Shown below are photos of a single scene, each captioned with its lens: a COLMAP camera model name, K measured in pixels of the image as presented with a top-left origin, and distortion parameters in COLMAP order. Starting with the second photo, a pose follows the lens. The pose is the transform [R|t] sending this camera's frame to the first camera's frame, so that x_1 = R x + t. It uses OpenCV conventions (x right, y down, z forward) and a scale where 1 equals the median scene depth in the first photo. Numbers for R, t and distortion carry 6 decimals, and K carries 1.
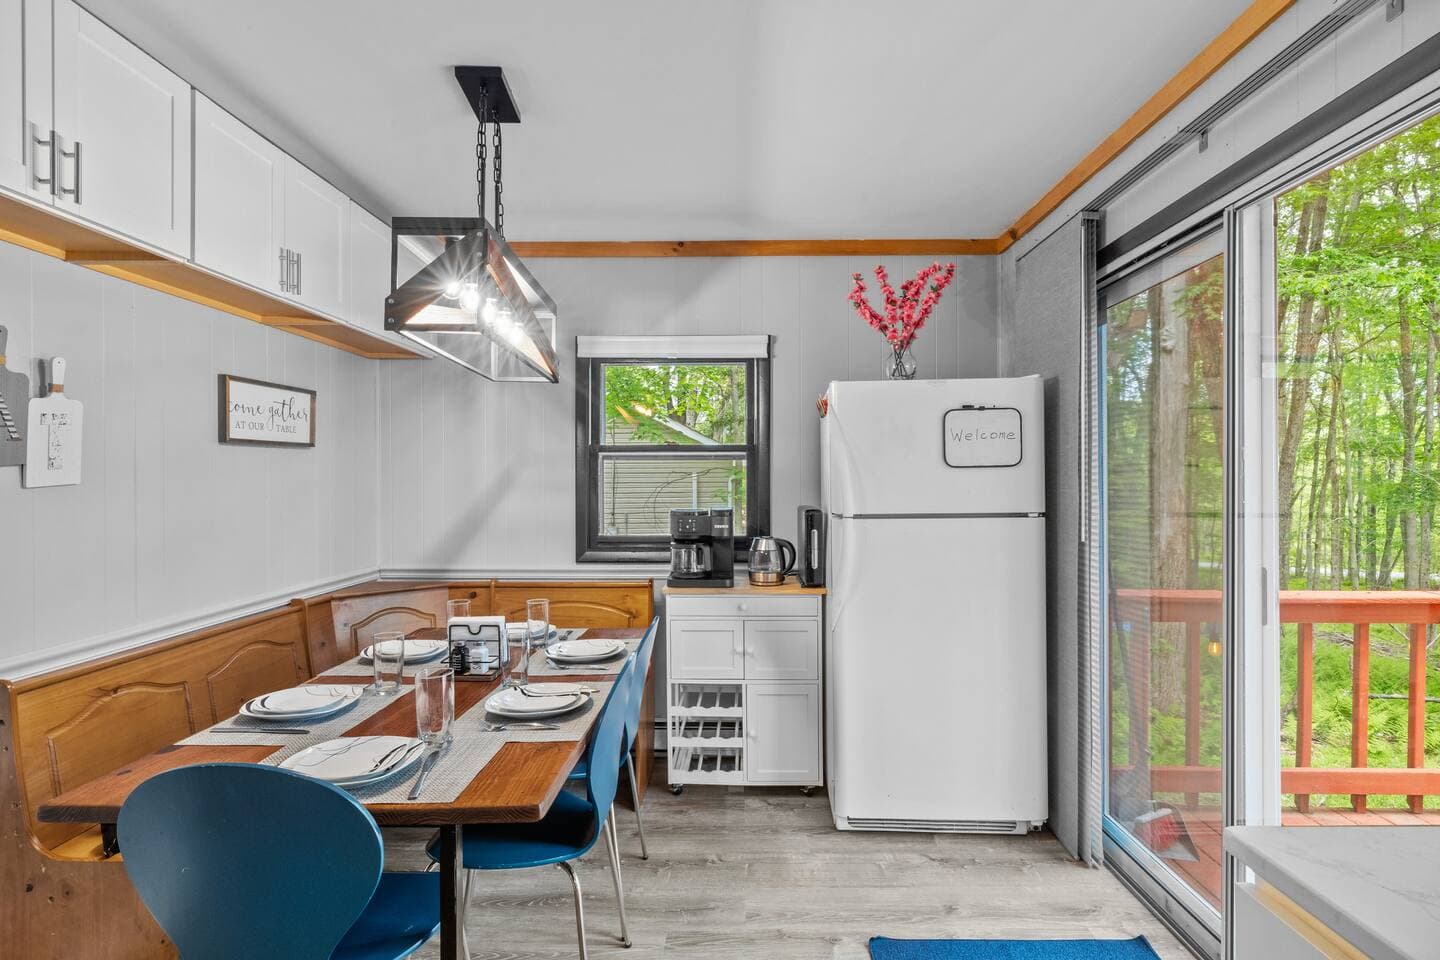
lens RADIAL K [[751.4, 0, 720.0], [0, 751.4, 480.0], [0, 0, 1]] dist [0.001847, 0.000202]
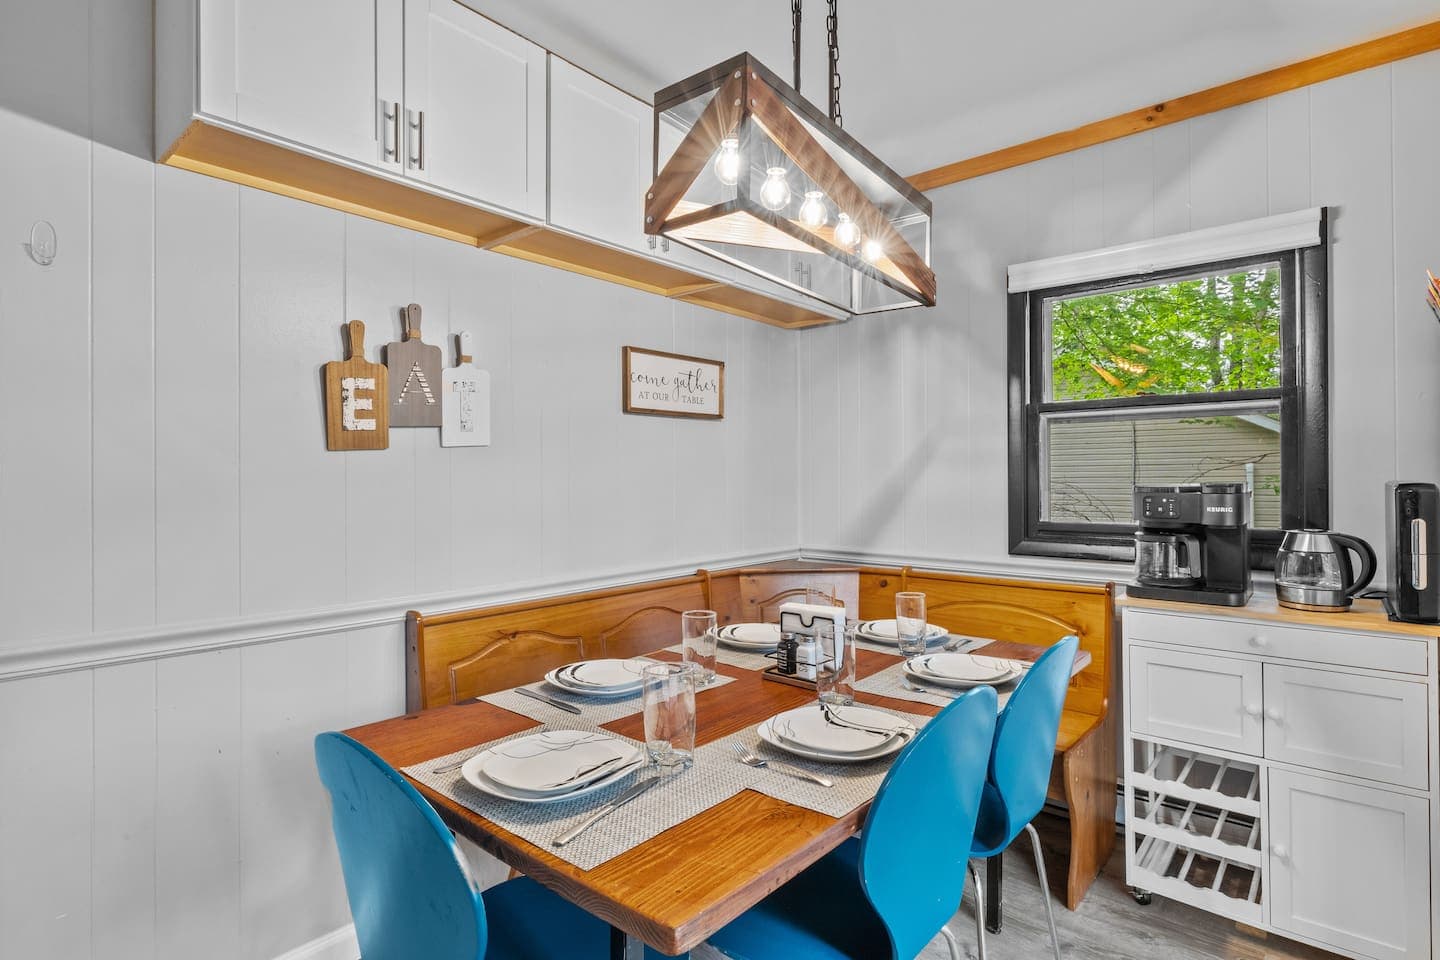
lens RADIAL K [[722.0, 0, 720.9], [0, 722.0, 473.8], [0, 0, 1]] dist [-0.005348, -0.000955]
pose [[0.774022, -0.004769, -0.633141, 0.061942], [-0.001205, 0.999959, -0.009005, 0.037675], [0.633158, 0.007733, 0.773984, 0.259543]]
